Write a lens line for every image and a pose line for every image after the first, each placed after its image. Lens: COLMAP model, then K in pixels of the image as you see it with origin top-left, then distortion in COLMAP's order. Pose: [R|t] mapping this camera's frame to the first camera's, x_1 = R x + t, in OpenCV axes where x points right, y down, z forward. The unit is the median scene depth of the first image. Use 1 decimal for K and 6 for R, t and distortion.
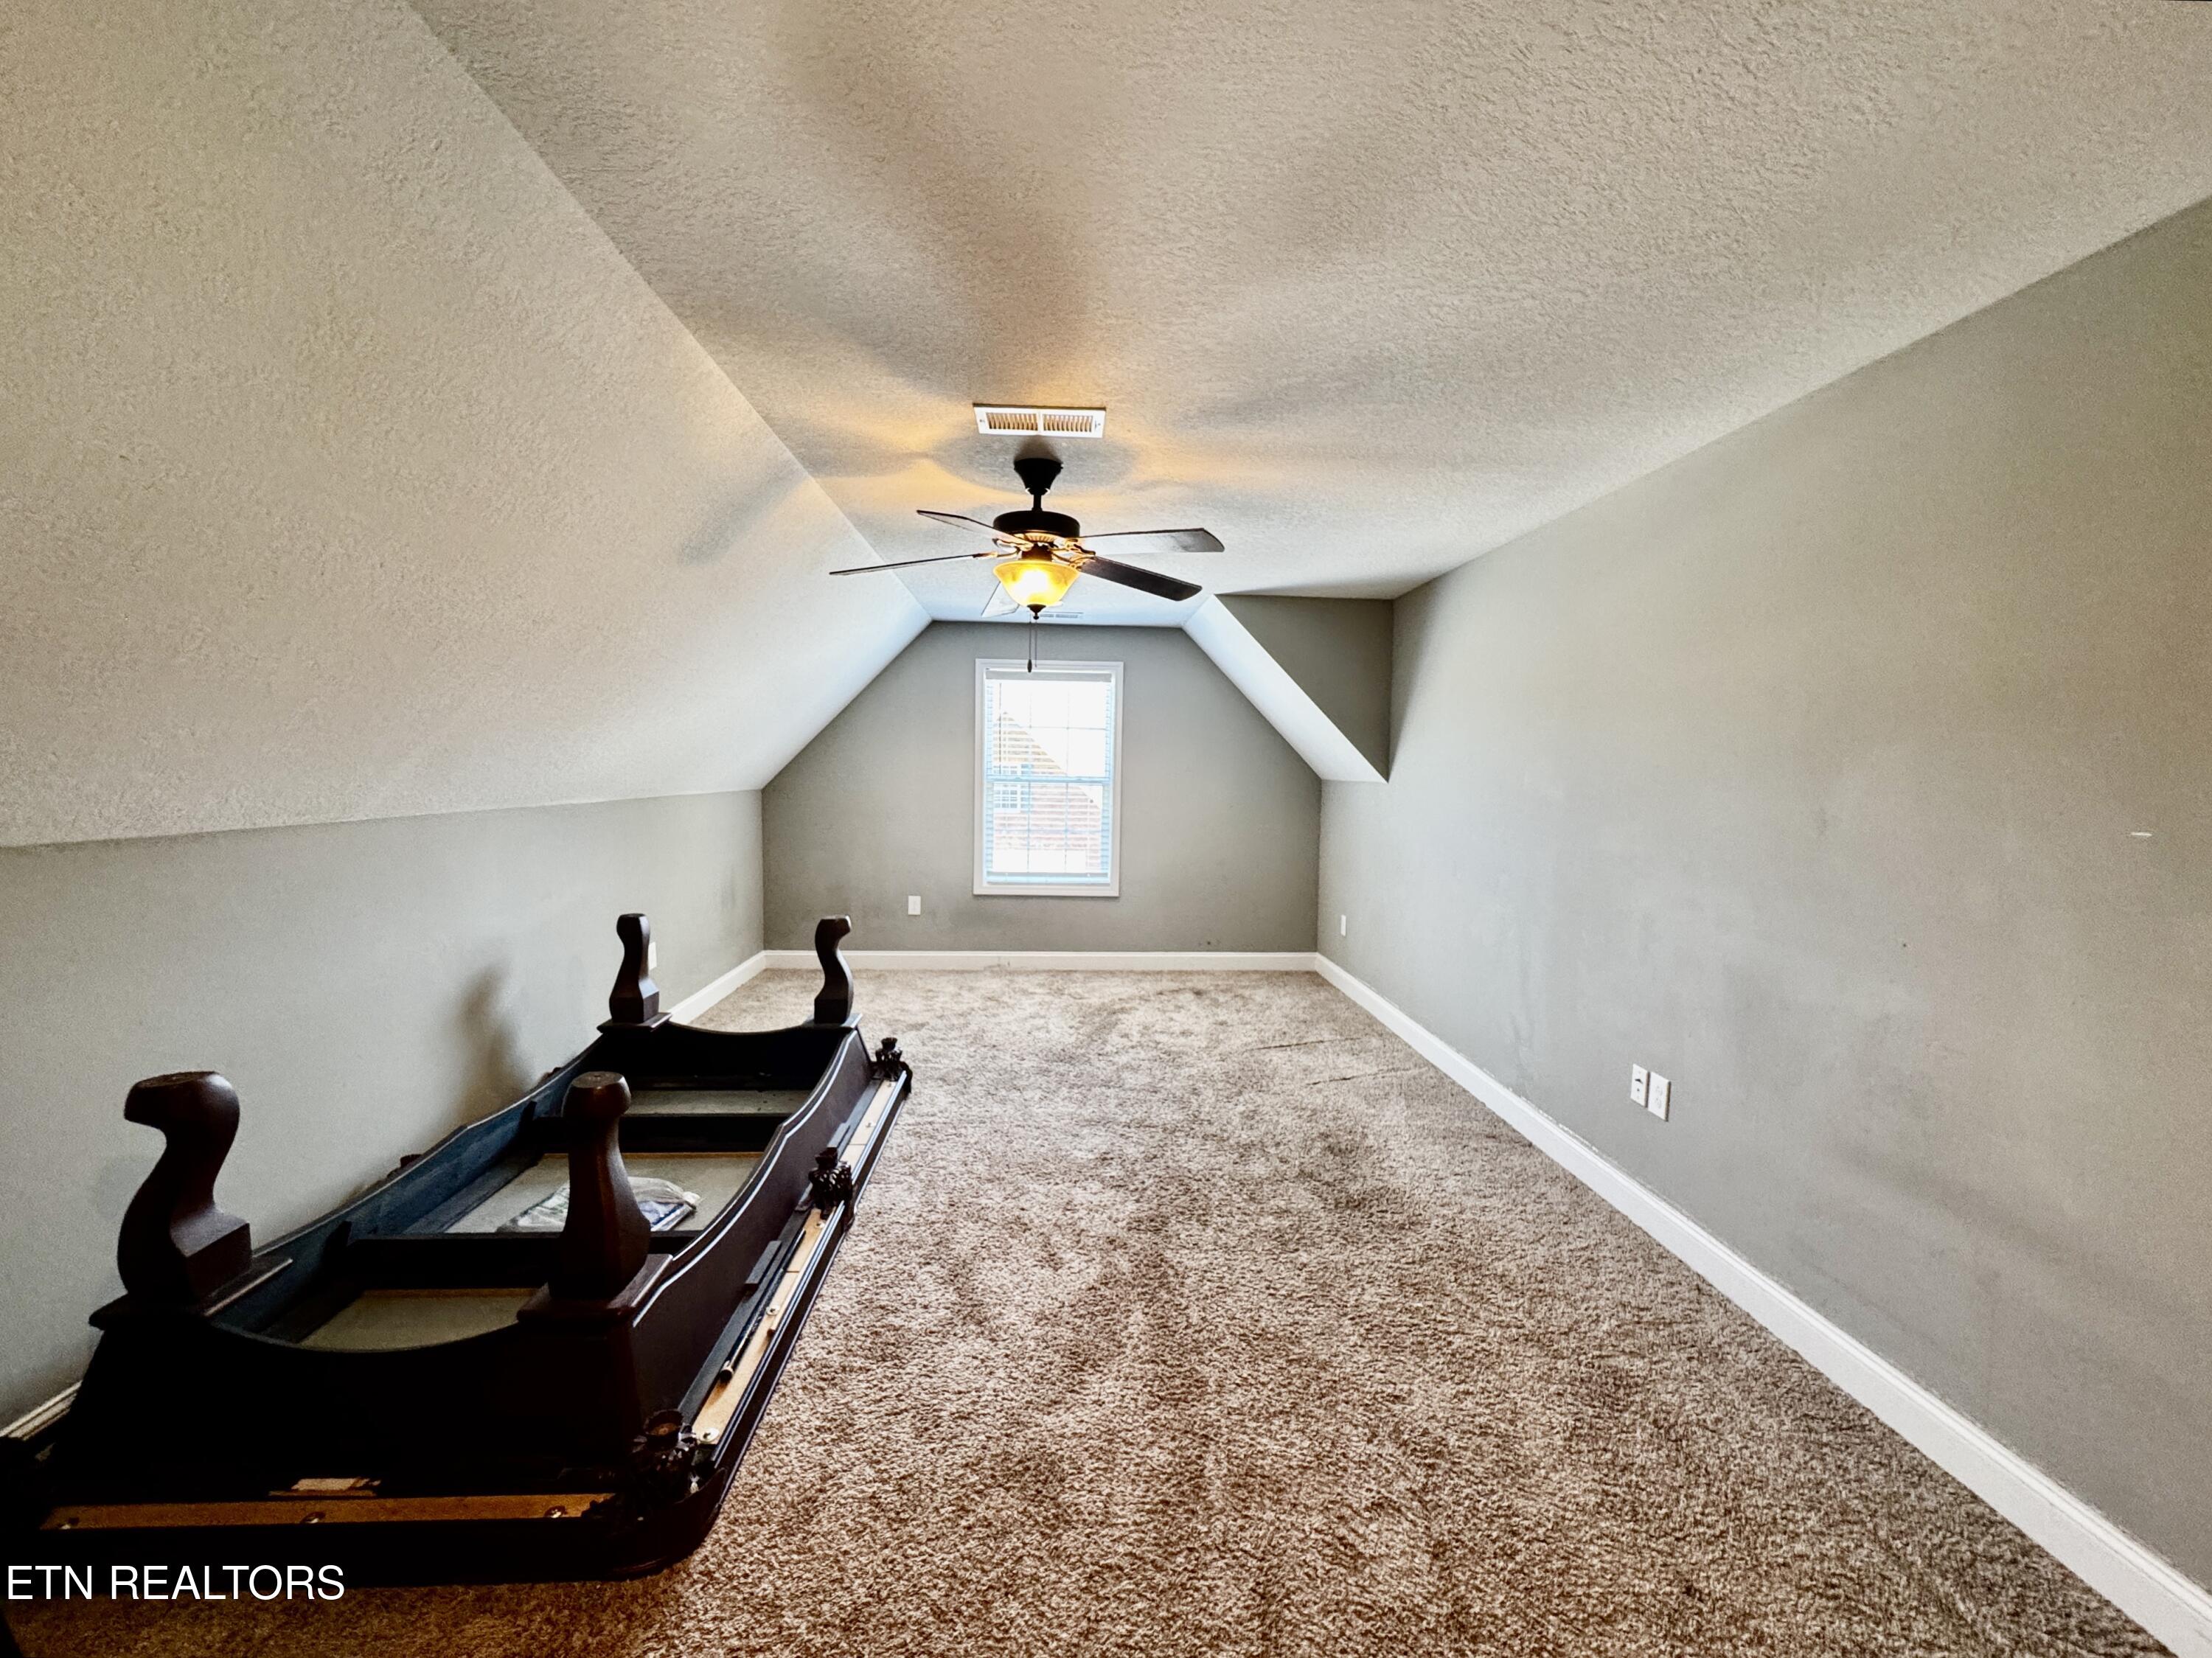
lens RADIAL K [[886.6, 0, 1060.4], [0, 886.6, 831.5], [0, 0, 1]] dist [-0.000547, -0.000430]
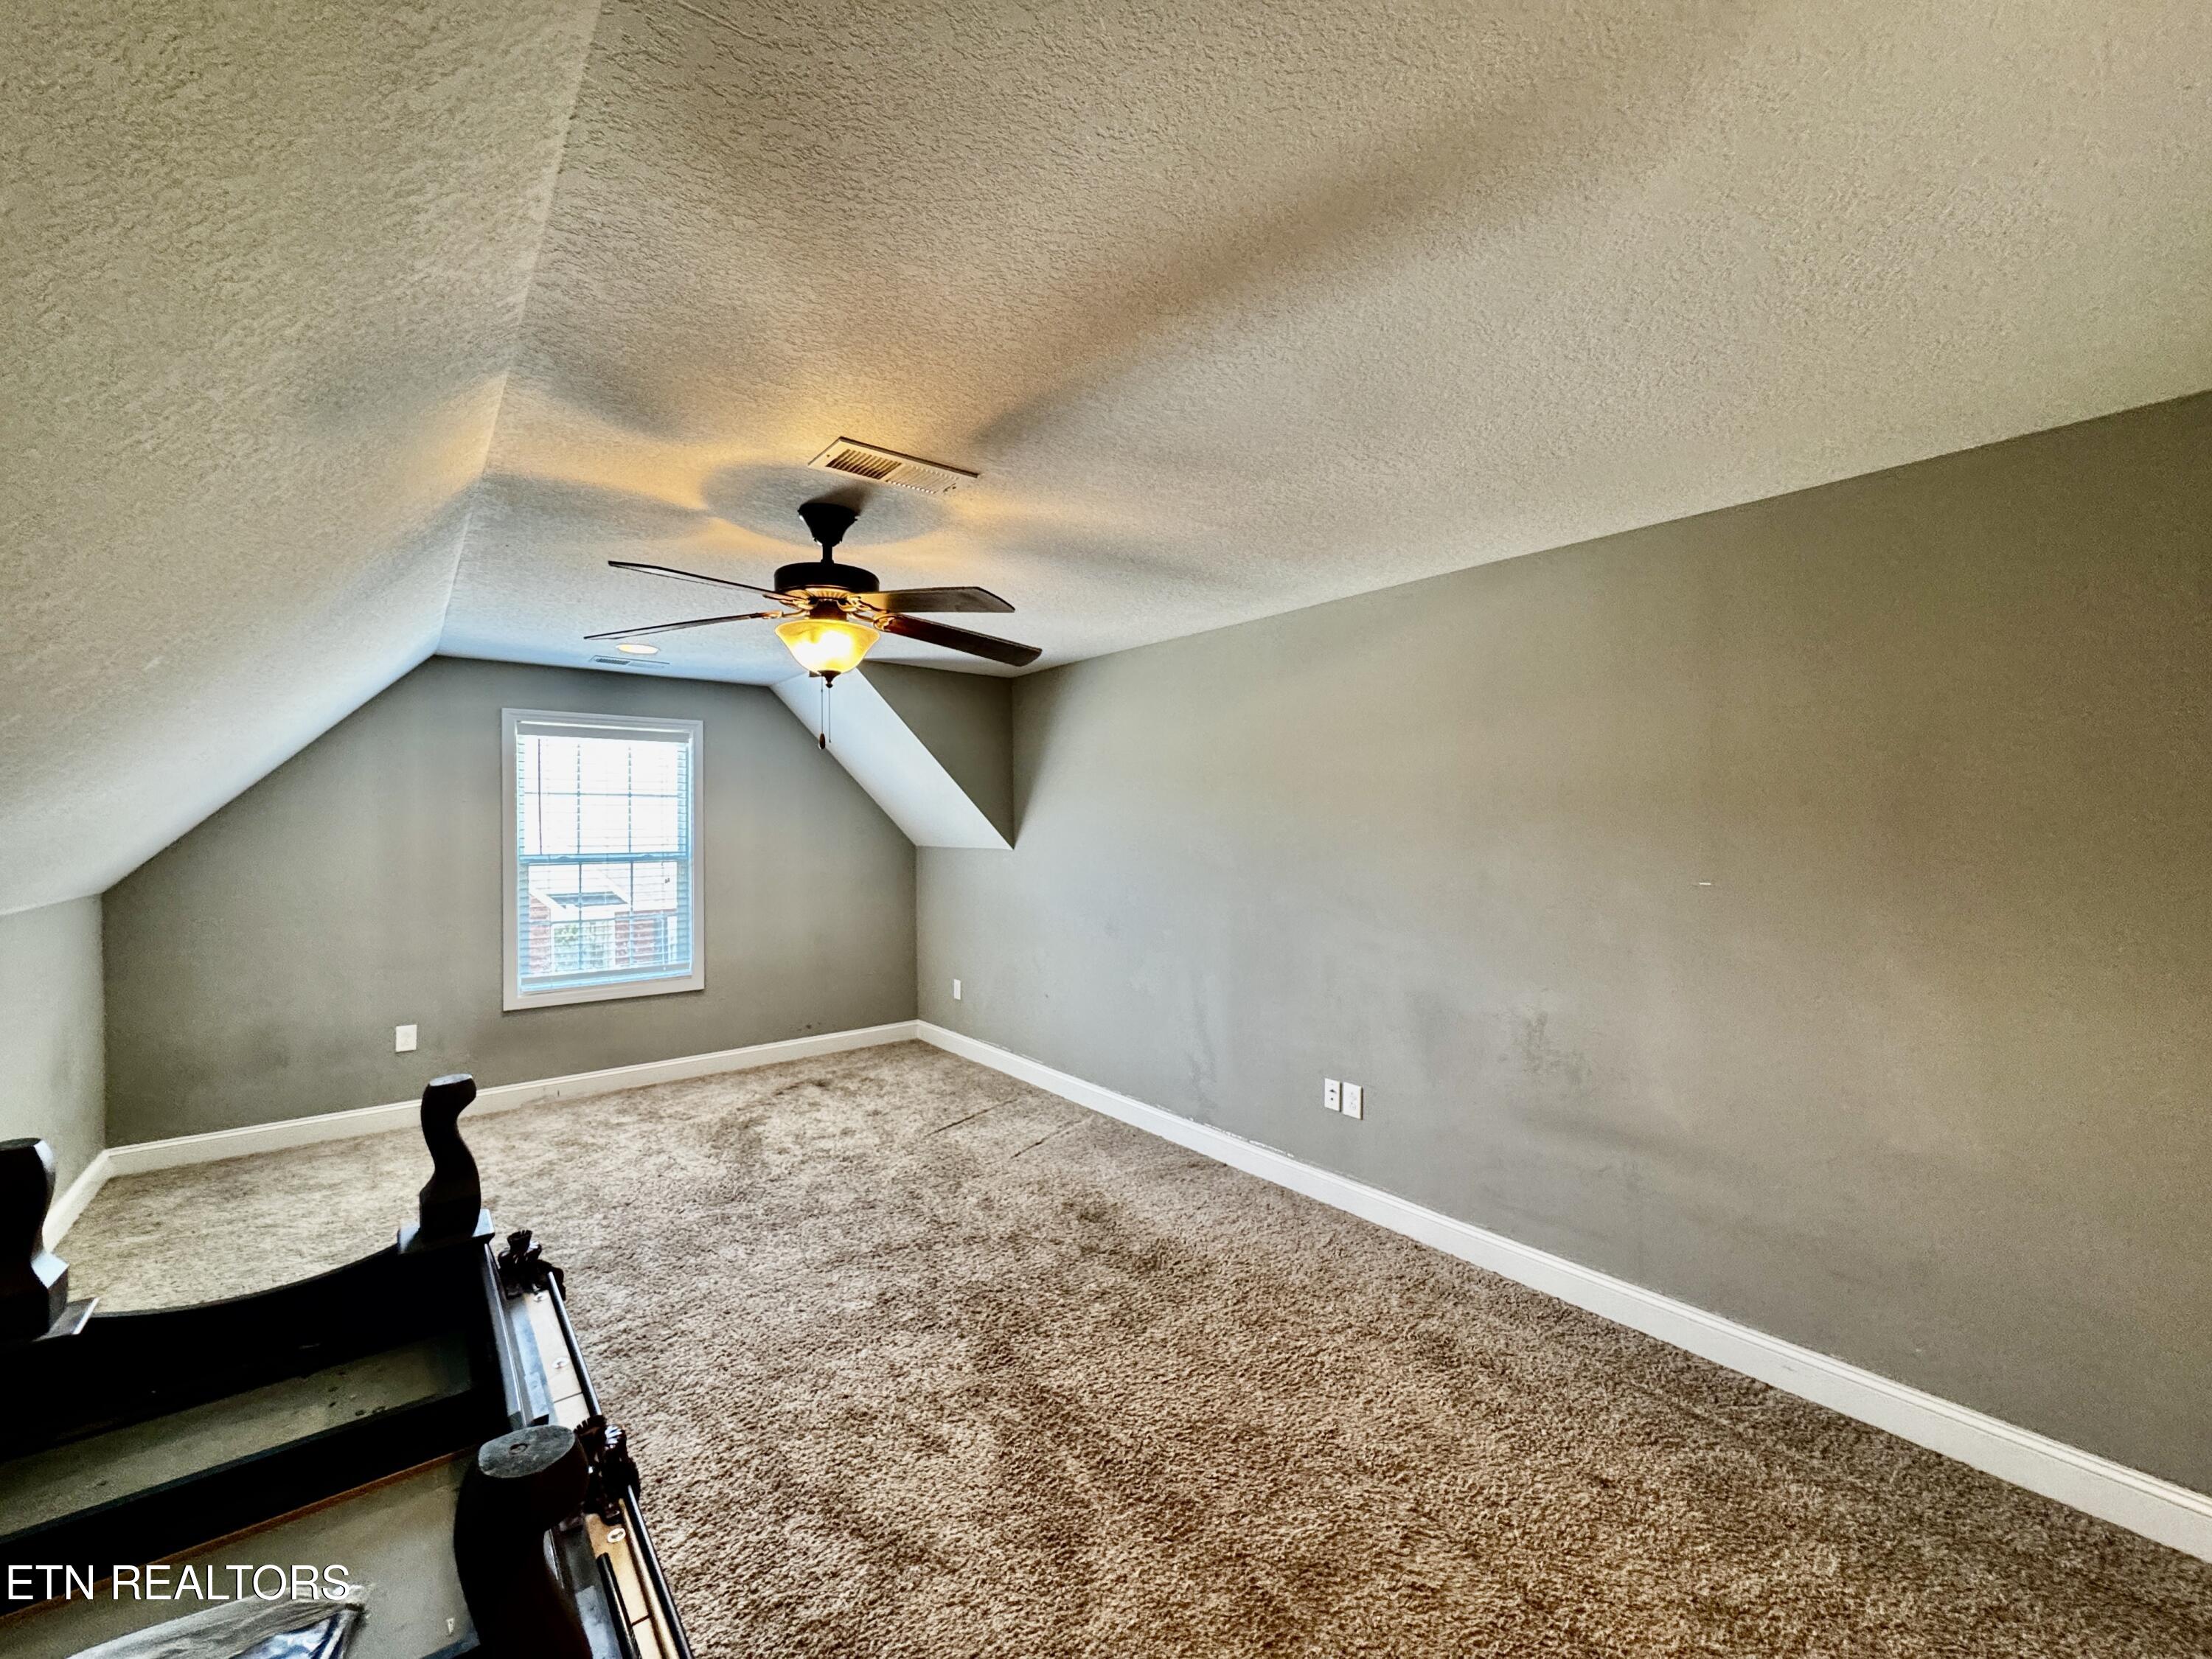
lens RADIAL K [[886.7, 0, 1097.5], [0, 886.7, 836.7], [0, 0, 1]] dist [-0.000547, -0.000430]
pose [[0.806537, -0.027586, 0.590539, -0.329026], [0.061882, 0.997363, -0.037927, -0.046791], [-0.587936, 0.067133, 0.806117, 0.166819]]
